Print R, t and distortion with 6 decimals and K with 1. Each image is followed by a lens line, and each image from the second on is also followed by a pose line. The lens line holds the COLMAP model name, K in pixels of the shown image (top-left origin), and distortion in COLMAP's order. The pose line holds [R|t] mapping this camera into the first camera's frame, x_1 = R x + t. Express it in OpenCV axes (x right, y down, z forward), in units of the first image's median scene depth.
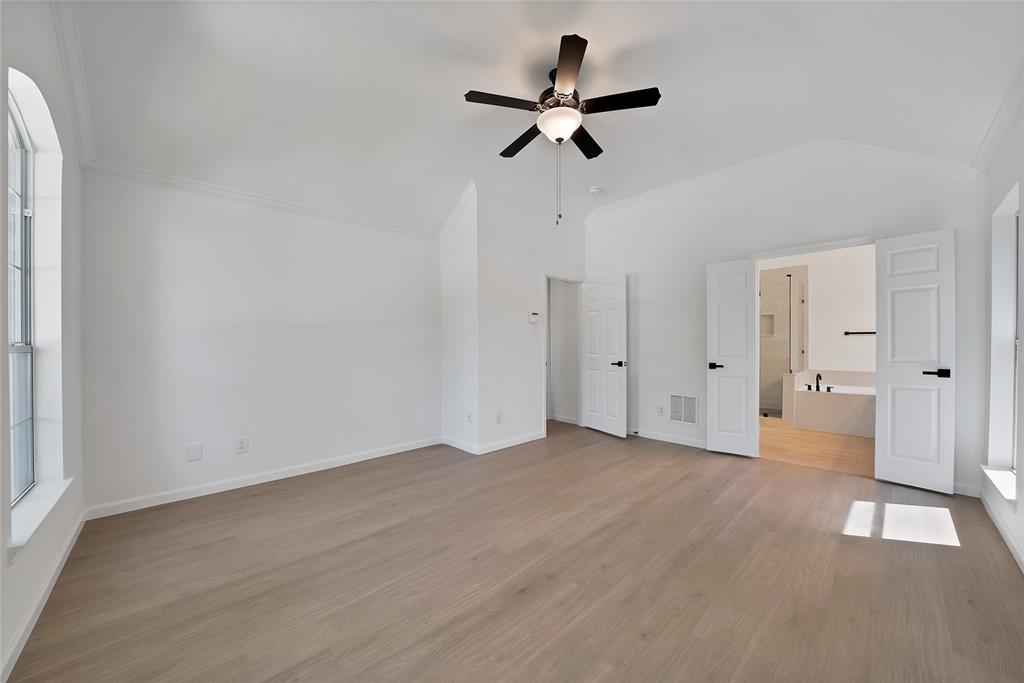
lens RADIAL K [[369.3, 0, 510.5], [0, 369.3, 345.3], [0, 0, 1]] dist [-0.021947, 0.000115]
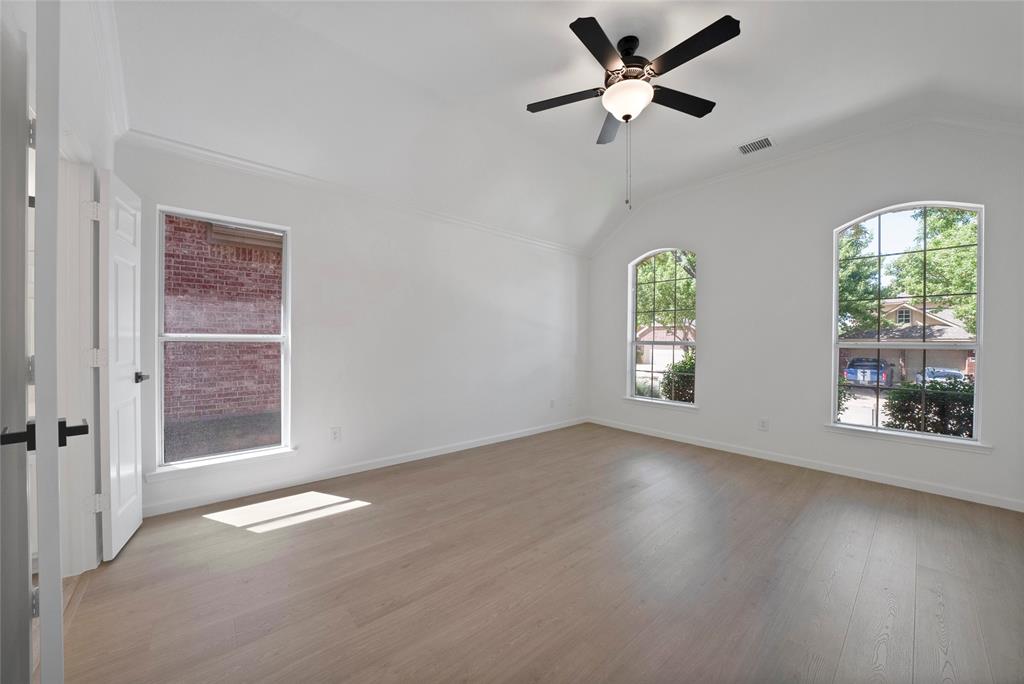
lens RADIAL K [[369.3, 0, 510.5], [0, 369.3, 345.8], [0, 0, 1]] dist [-0.021947, 0.000115]
pose [[-0.999754, -0.003862, 0.021837, 0.414193], [-0.003604, 0.999924, 0.011820, -0.003646], [-0.021881, 0.011739, -0.999692, 1.981361]]
